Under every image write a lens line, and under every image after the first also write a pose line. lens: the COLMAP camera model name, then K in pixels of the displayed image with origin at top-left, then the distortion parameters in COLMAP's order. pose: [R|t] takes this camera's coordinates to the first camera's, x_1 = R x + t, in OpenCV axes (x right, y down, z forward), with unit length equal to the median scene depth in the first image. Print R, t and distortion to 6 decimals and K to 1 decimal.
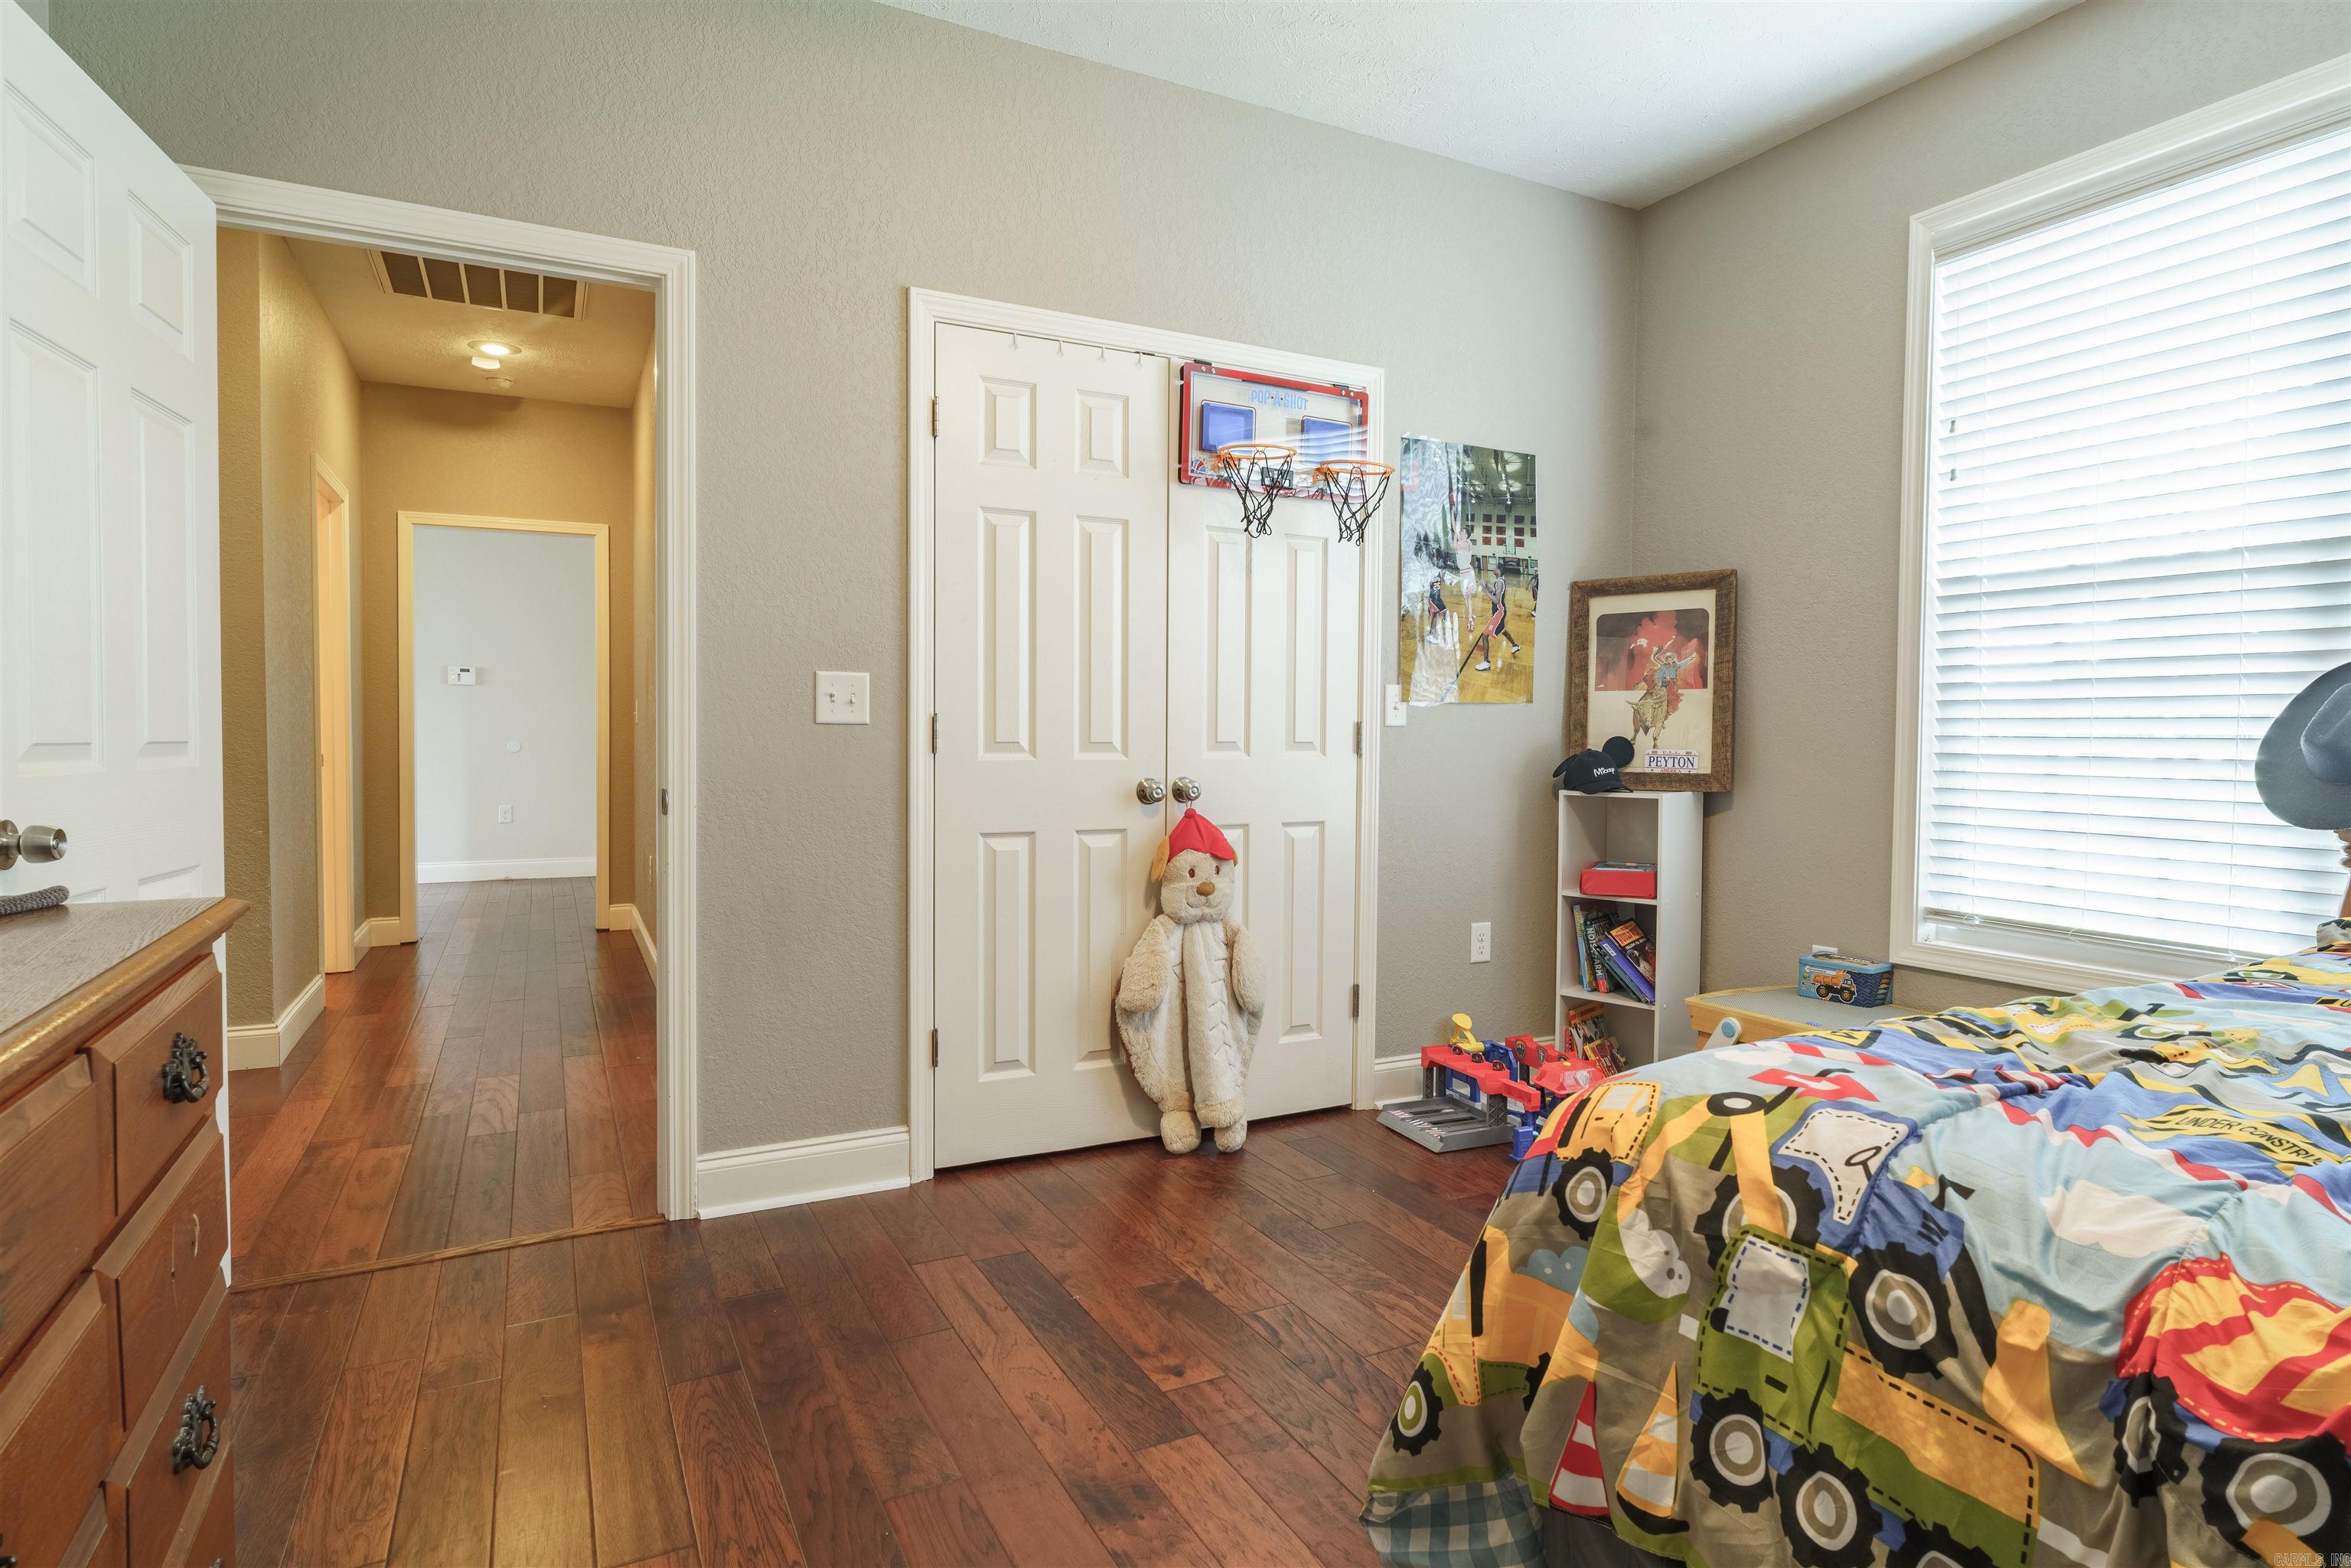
lens RADIAL K [[1200.3, 0, 1172.0], [0, 1200.3, 793.4], [0, 0, 1]] dist [-0.009458, 0.004715]
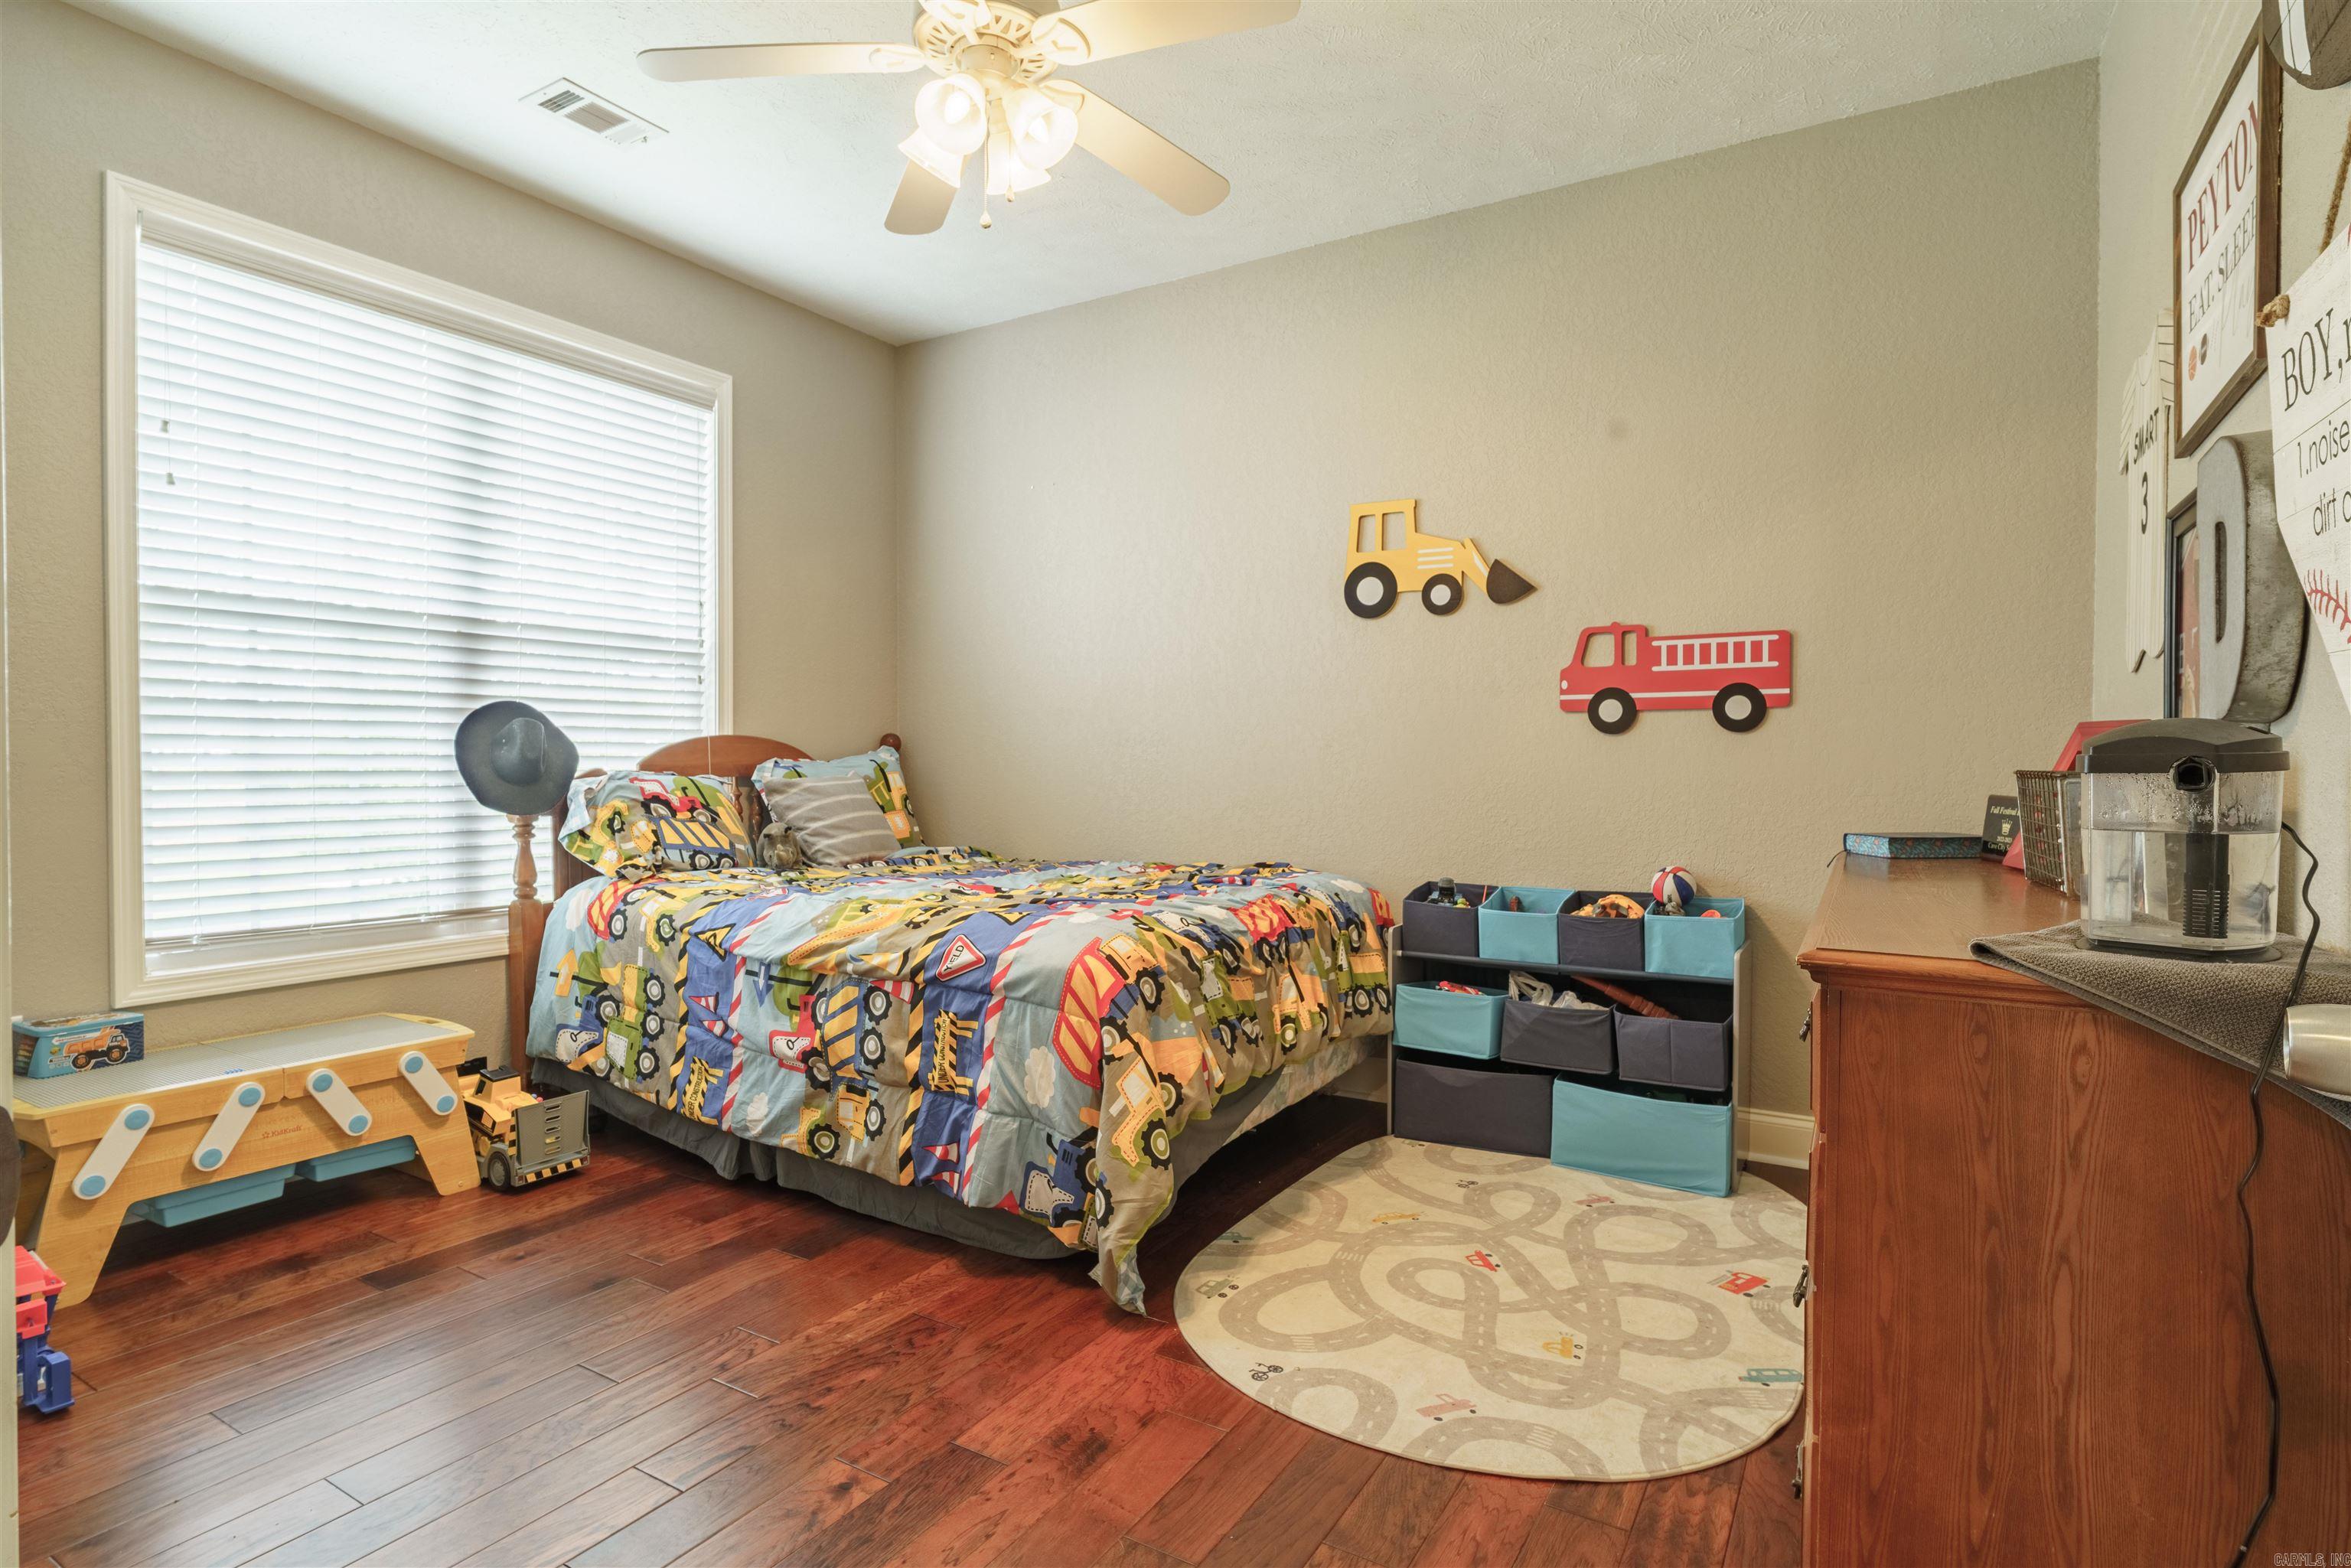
lens RADIAL K [[1200.3, 0, 1172.2], [0, 1200.3, 779.5], [0, 0, 1]] dist [-0.009458, 0.004715]
pose [[-0.521948, -0.020614, 0.852728, -0.572955], [0.028069, 0.998751, 0.041325, -0.043151], [-0.852515, 0.045505, -0.520718, 0.820269]]
